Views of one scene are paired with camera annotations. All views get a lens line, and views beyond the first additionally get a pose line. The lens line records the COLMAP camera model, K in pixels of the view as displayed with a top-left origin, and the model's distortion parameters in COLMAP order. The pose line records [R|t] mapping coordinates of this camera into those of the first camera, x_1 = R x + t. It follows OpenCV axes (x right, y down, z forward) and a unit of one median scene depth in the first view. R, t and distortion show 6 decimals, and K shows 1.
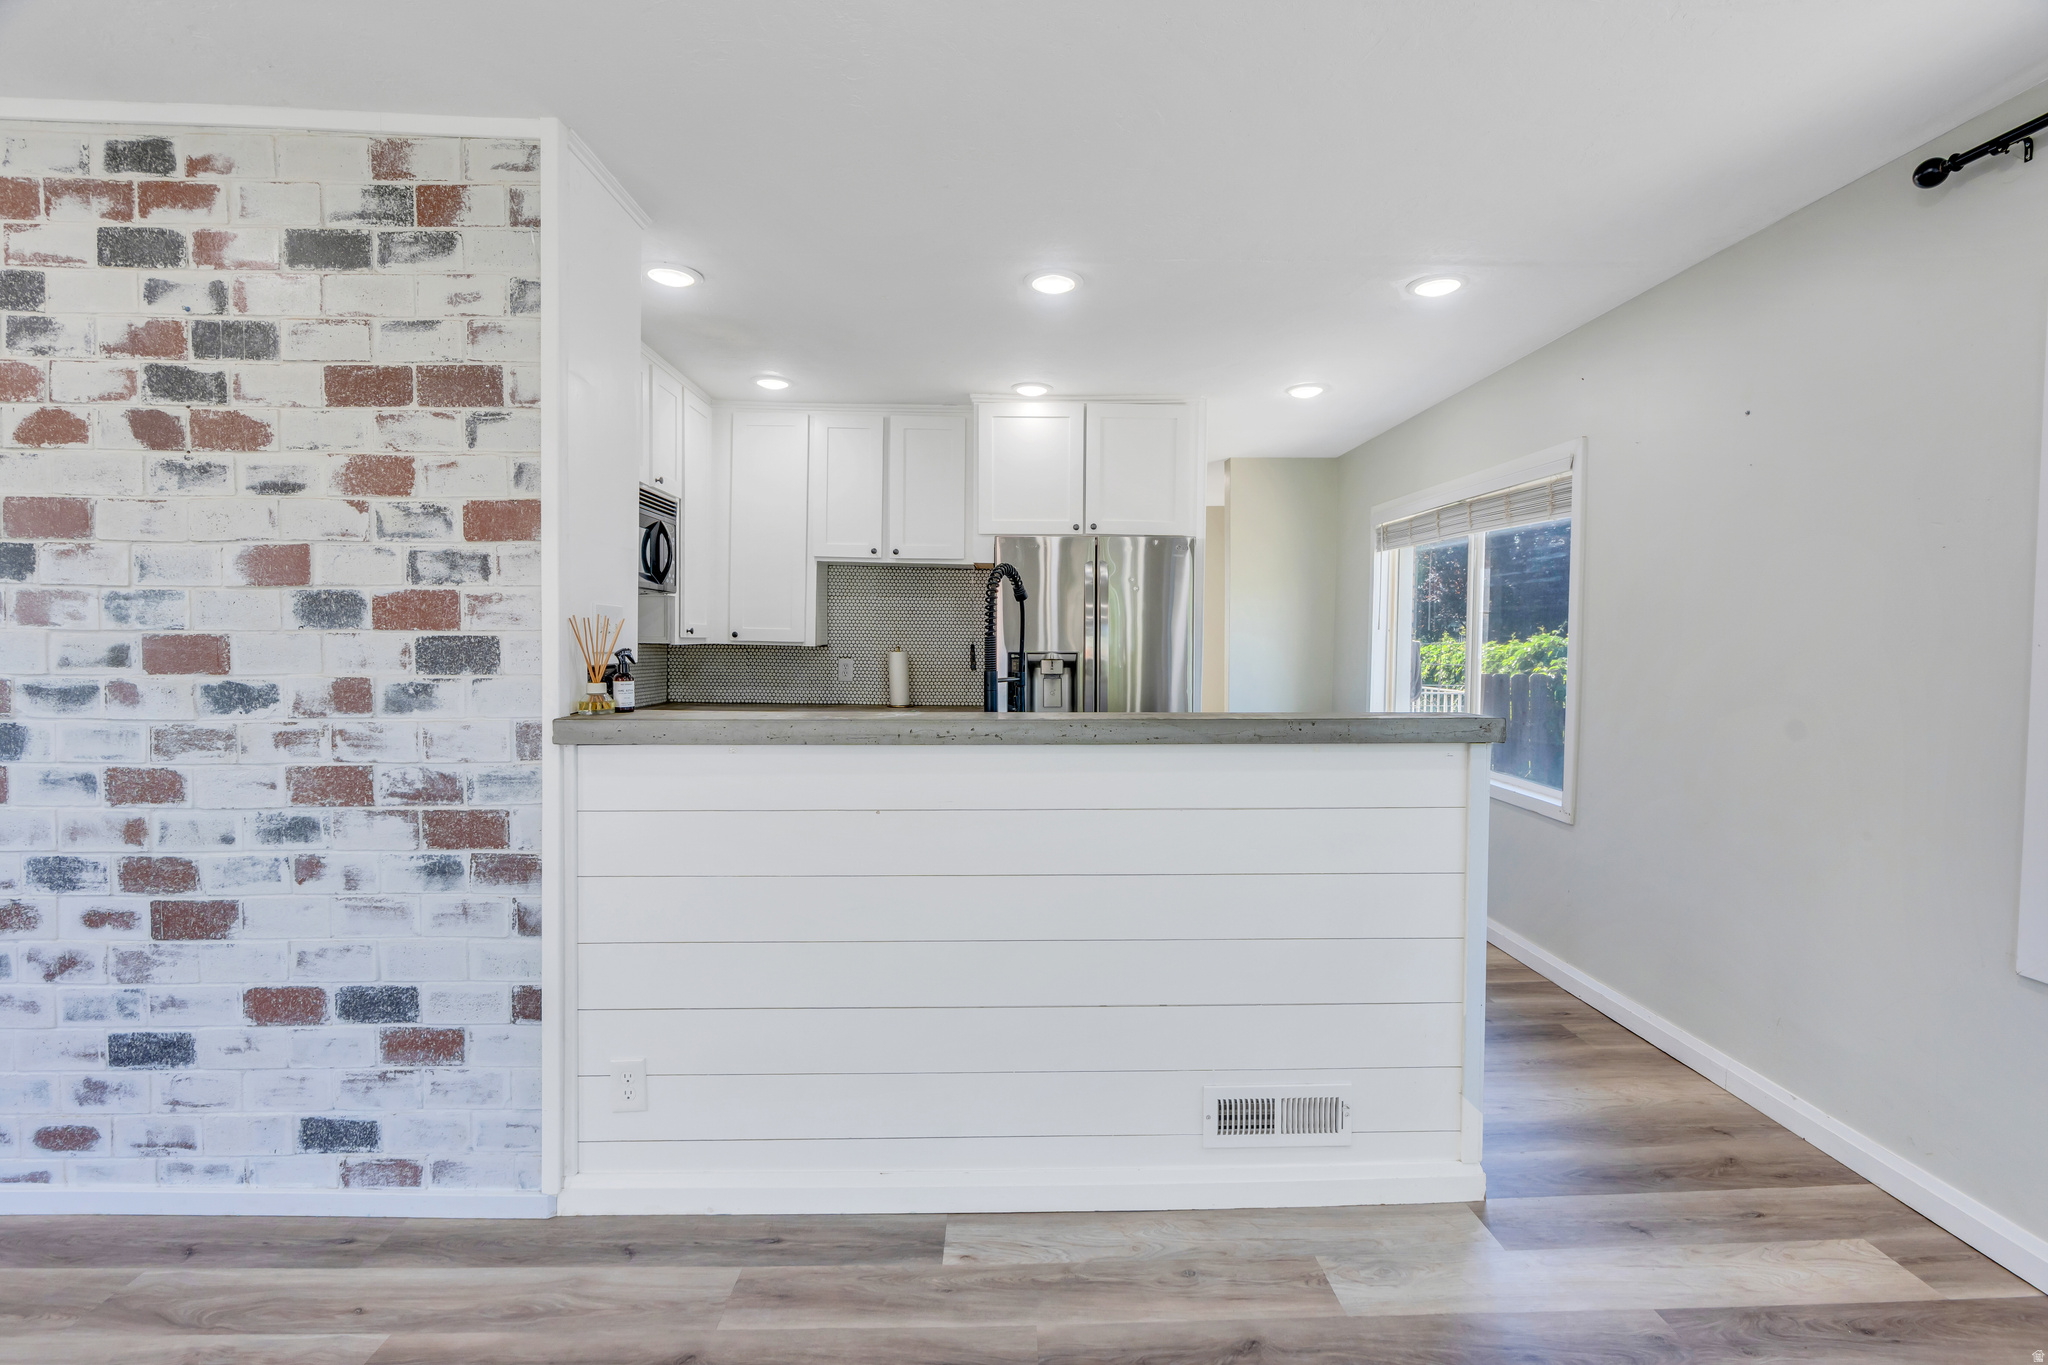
lens RADIAL K [[912.9, 0, 1024.9], [0, 912.9, 672.3], [0, 0, 1]] dist [-0.004195, 0.001260]
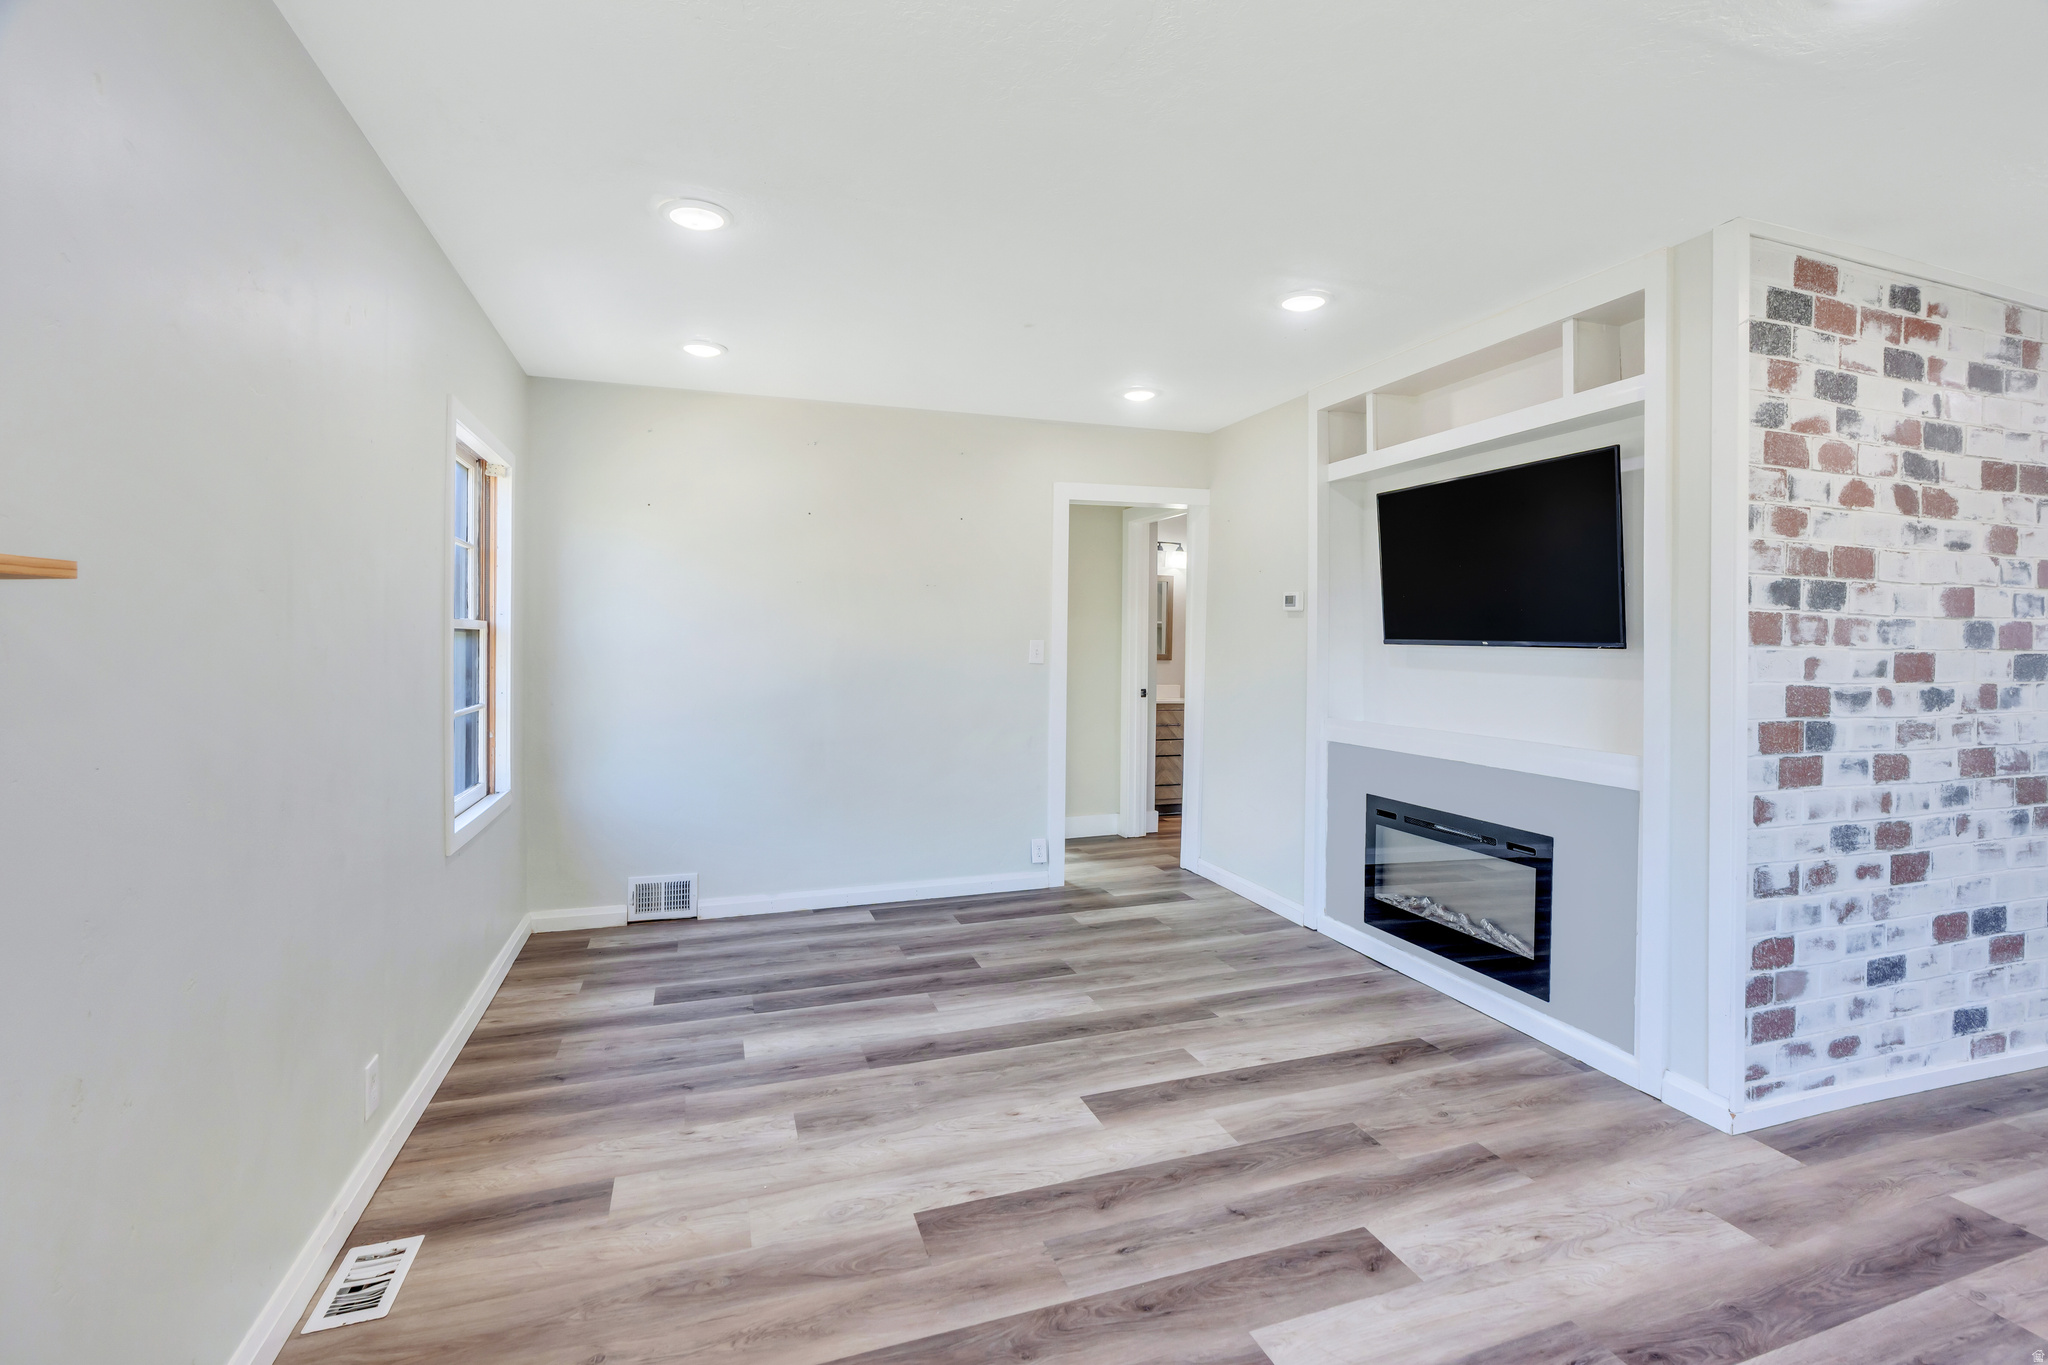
lens RADIAL K [[912.9, 0, 1041.5], [0, 912.9, 648.9], [0, 0, 1]] dist [-0.004195, 0.001260]
pose [[0.954669, 0.003069, 0.297654, -2.534331], [0.004380, 0.999694, -0.024354, -0.020013], [-0.297638, 0.024554, 0.954363, 0.104334]]
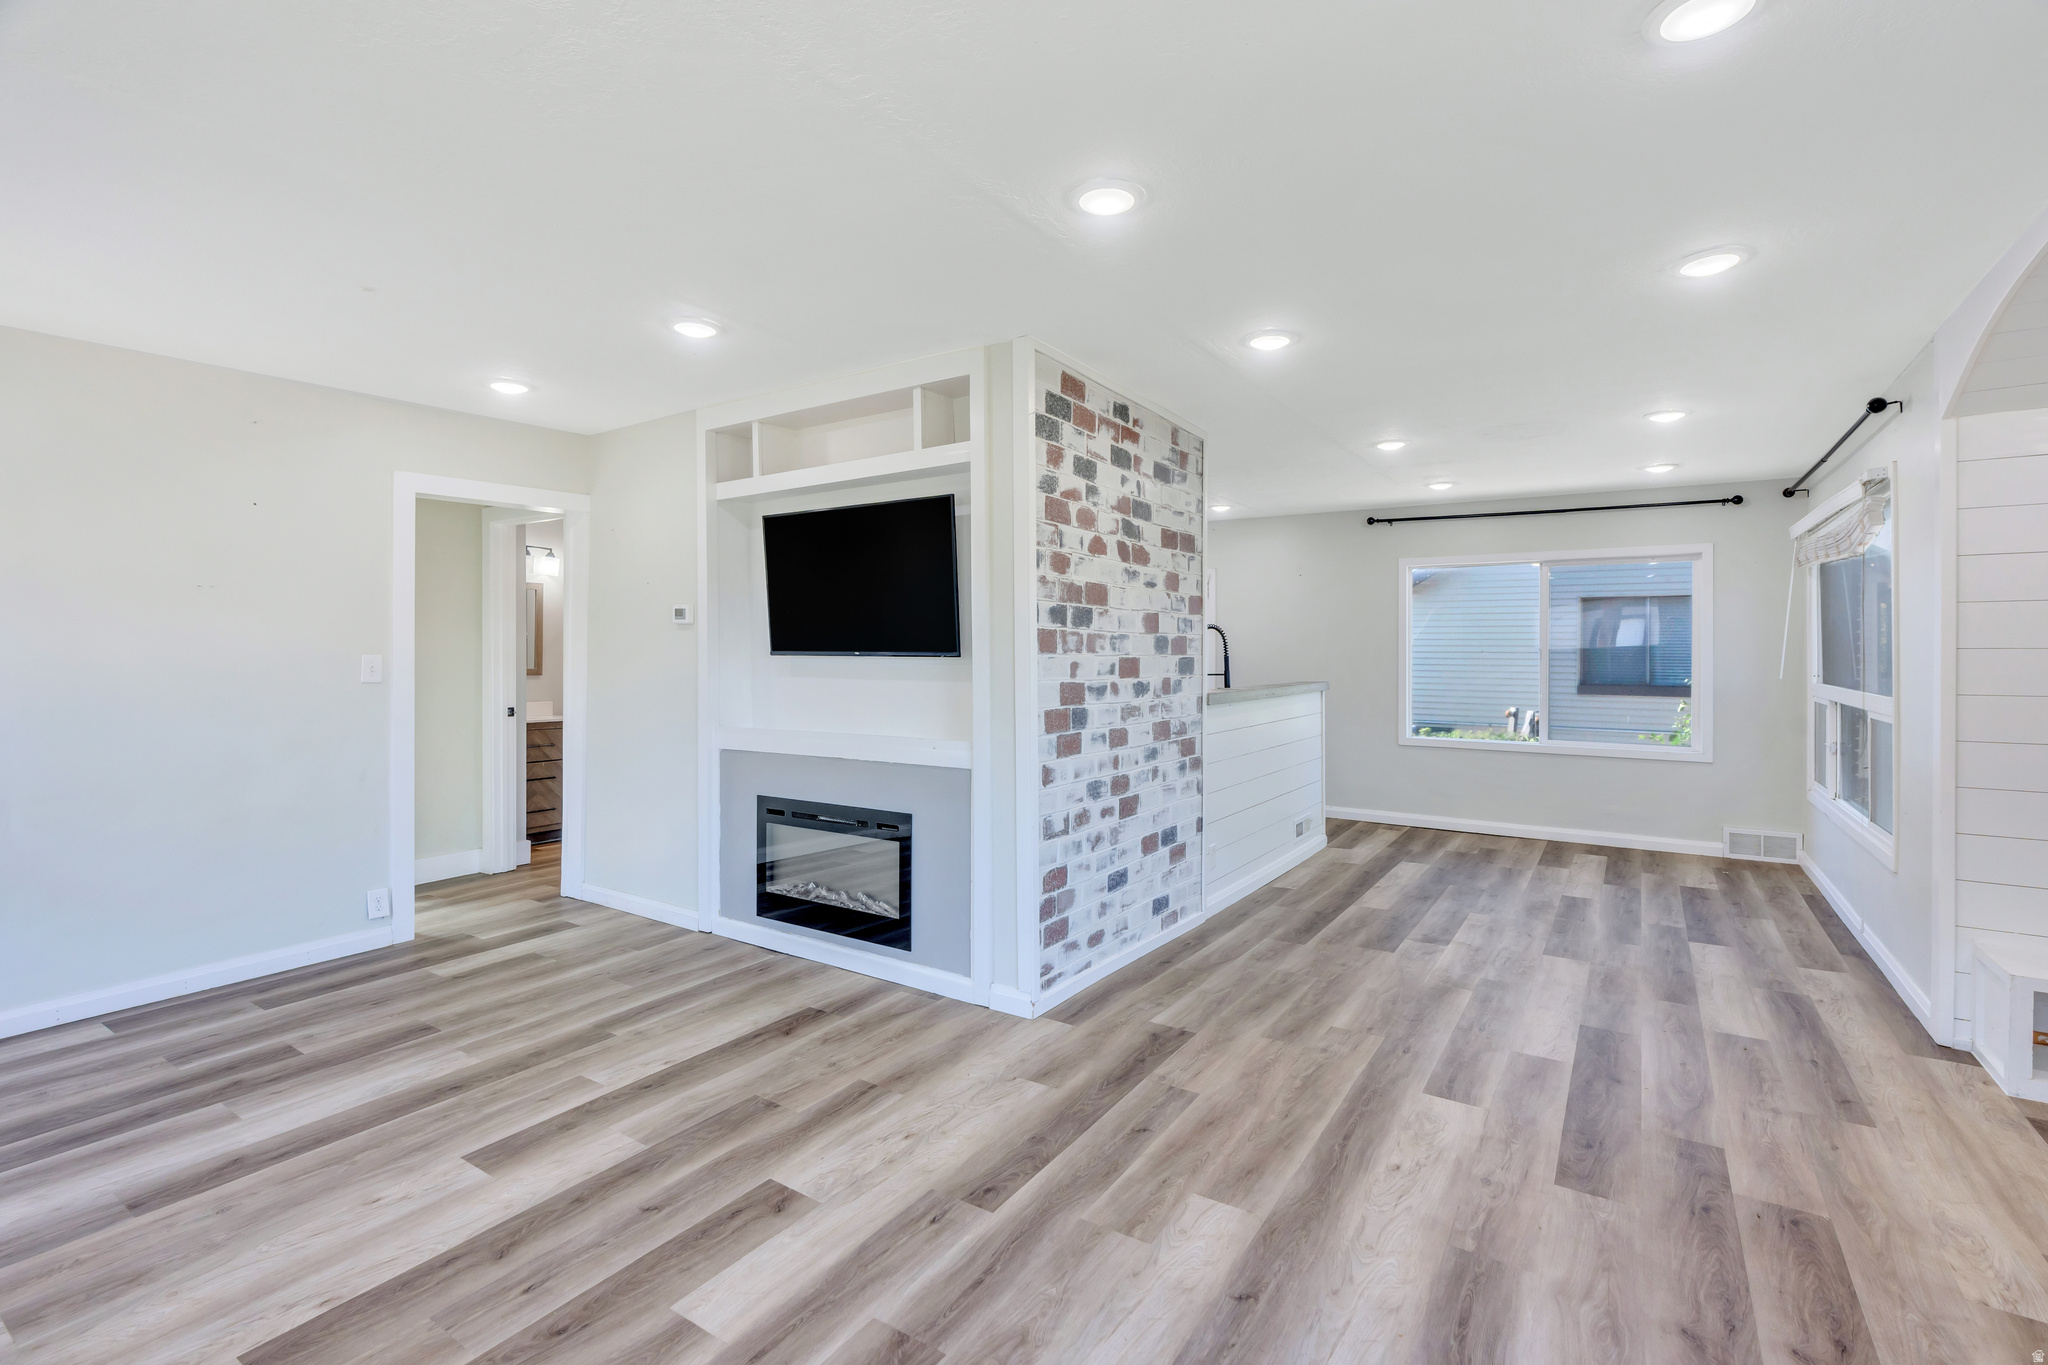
lens RADIAL K [[912.9, 0, 1027.7], [0, 912.9, 658.6], [0, 0, 1]] dist [-0.004195, 0.001260]
pose [[0.585198, -0.007577, 0.810855, -2.613355], [0.031922, 0.999396, -0.013700, -0.019349], [-0.810262, 0.033902, 0.585087, 0.038058]]
